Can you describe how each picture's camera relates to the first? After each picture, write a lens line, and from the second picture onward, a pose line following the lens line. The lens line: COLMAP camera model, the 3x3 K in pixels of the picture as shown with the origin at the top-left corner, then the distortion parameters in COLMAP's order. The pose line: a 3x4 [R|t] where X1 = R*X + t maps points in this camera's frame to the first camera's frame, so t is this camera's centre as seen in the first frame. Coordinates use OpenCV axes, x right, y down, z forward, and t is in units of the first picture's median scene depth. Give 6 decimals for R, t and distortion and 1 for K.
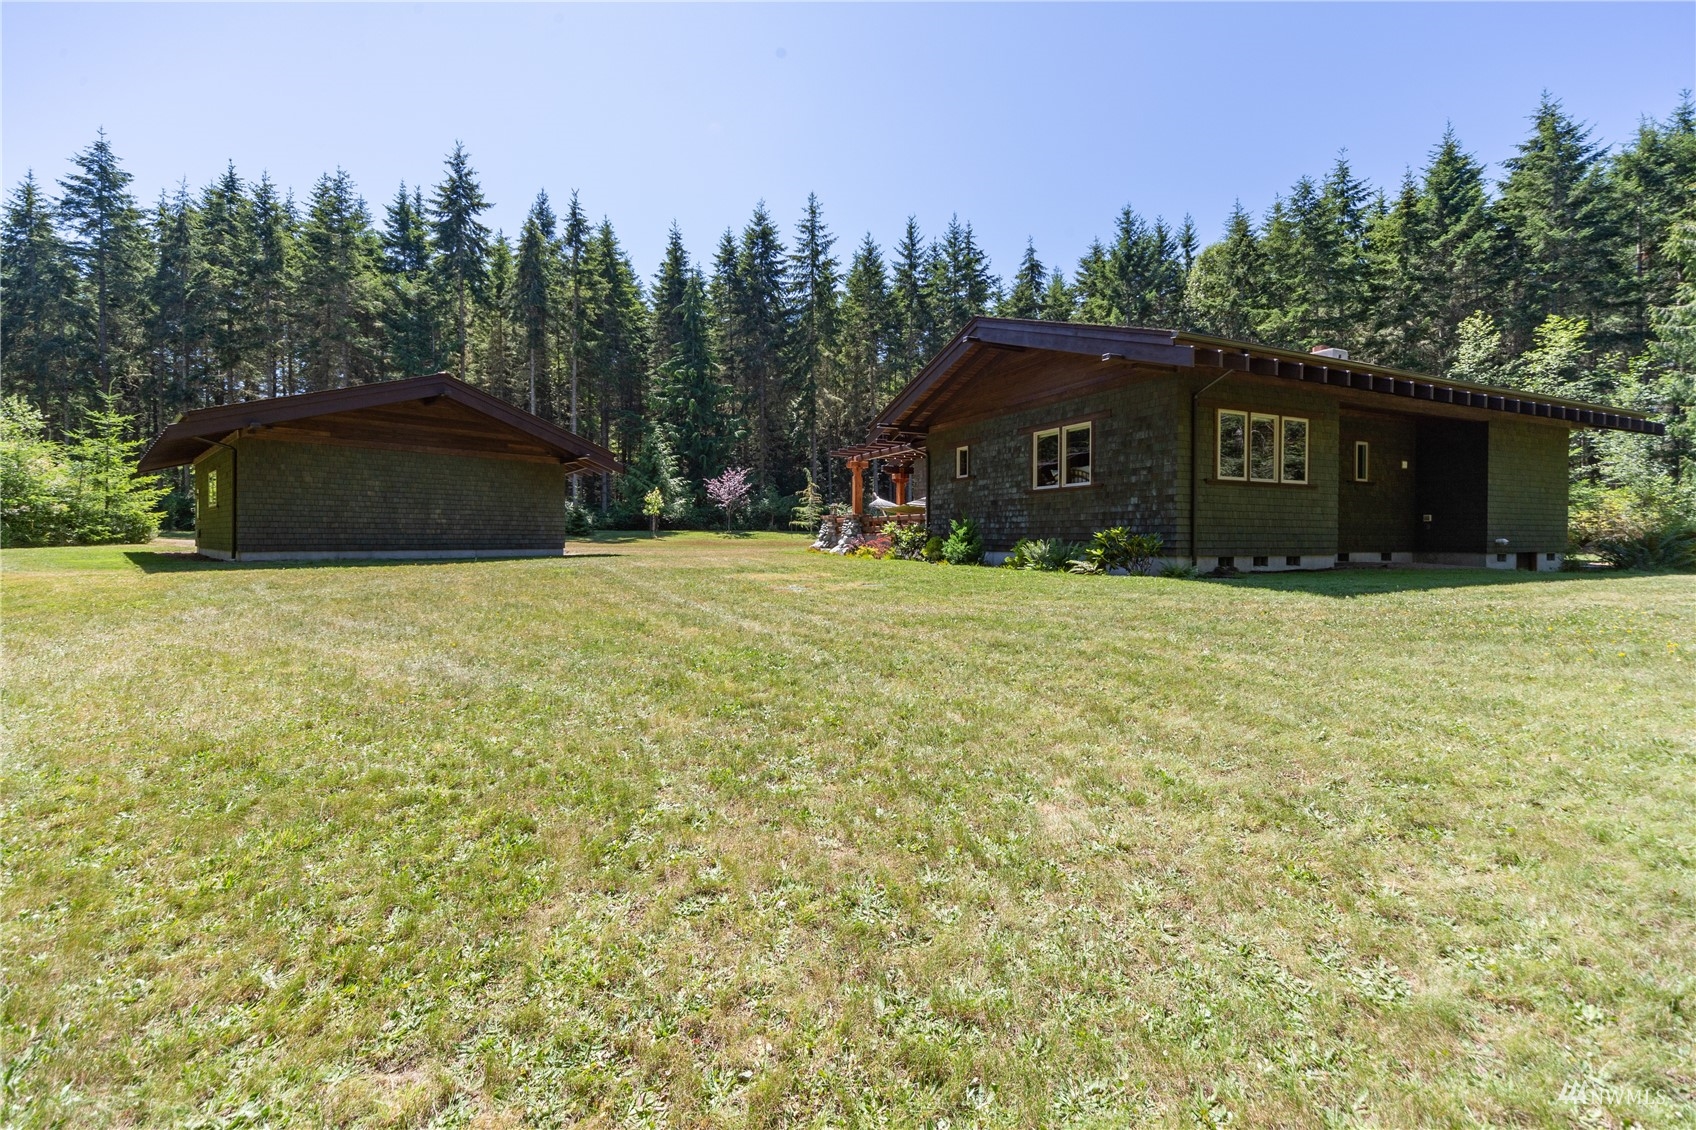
lens RADIAL K [[898.3, 0, 848.0], [0, 898.3, 565.0], [0, 0, 1]] dist [0.046277, 0.000120]
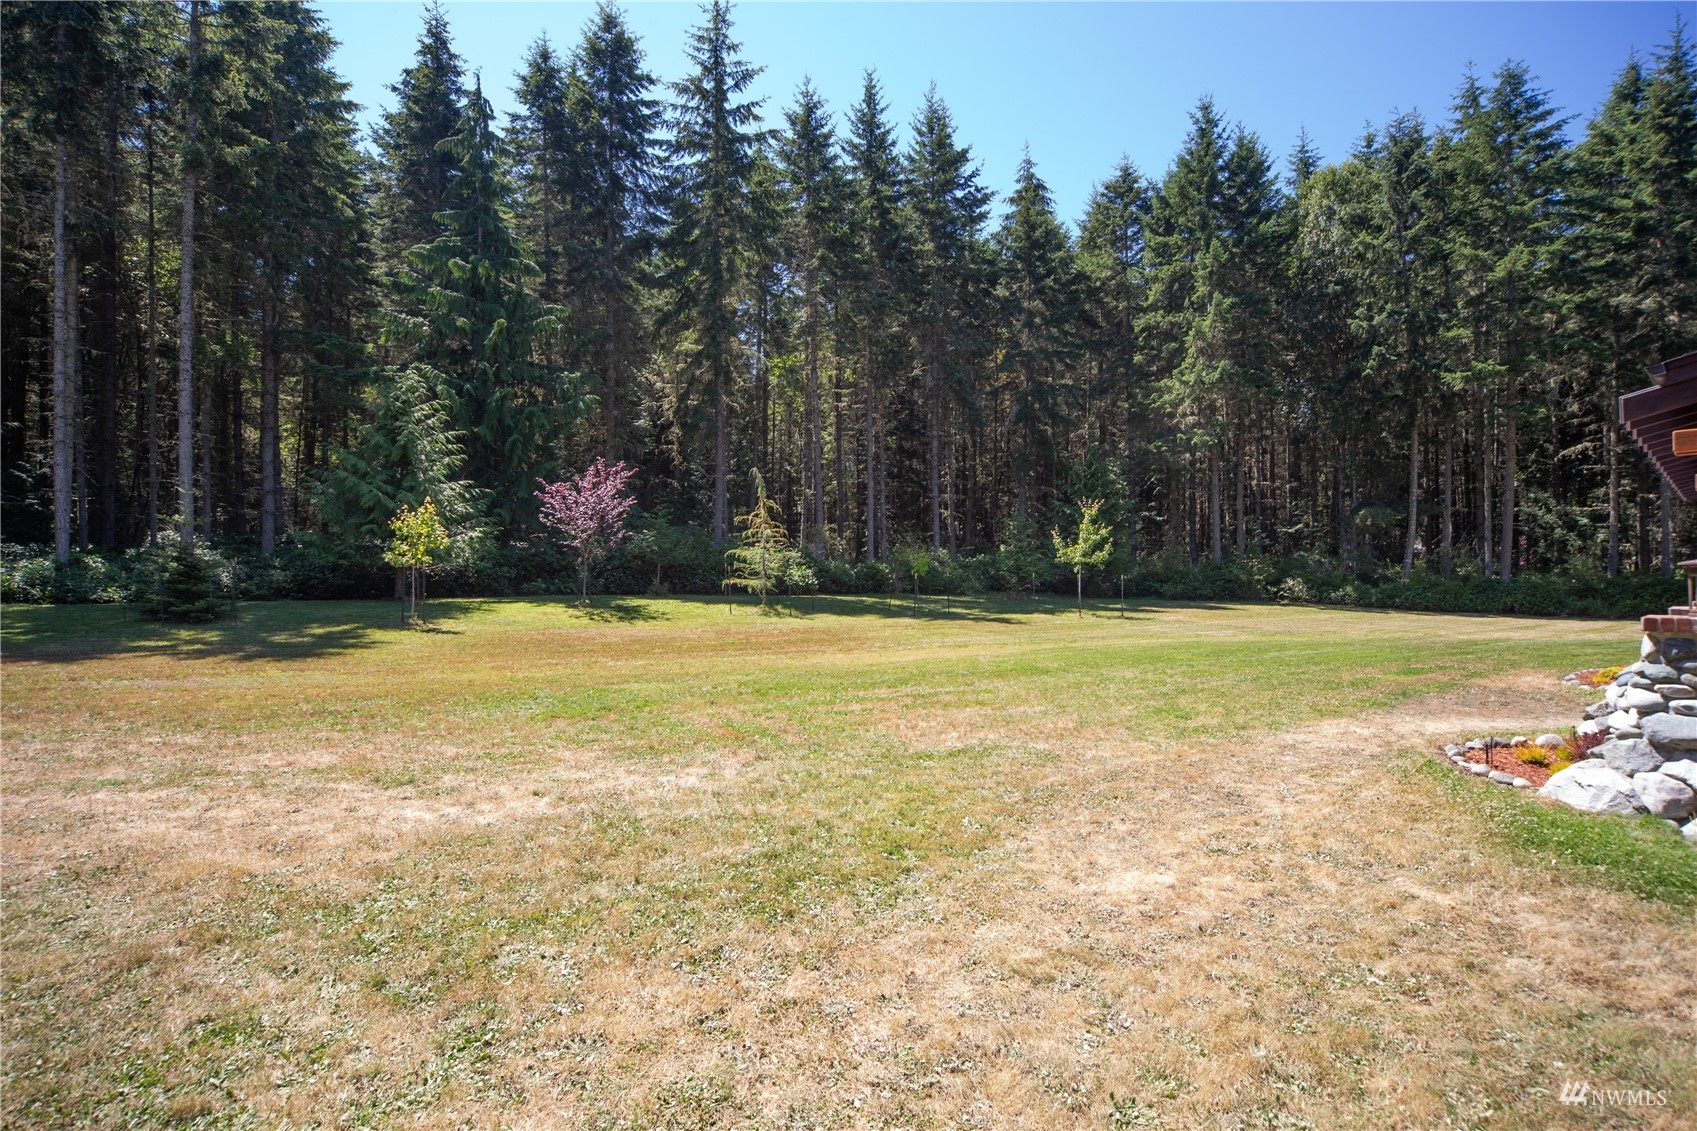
lens RADIAL K [[812.1, 0, 837.6], [0, 812.1, 560.2], [0, 0, 1]] dist [0.001385, 0.000556]
pose [[0.940665, -0.000191, 0.339338, -0.138779], [0.012050, 0.999388, -0.032840, -0.039180], [-0.339124, 0.034981, 0.940091, 0.517739]]
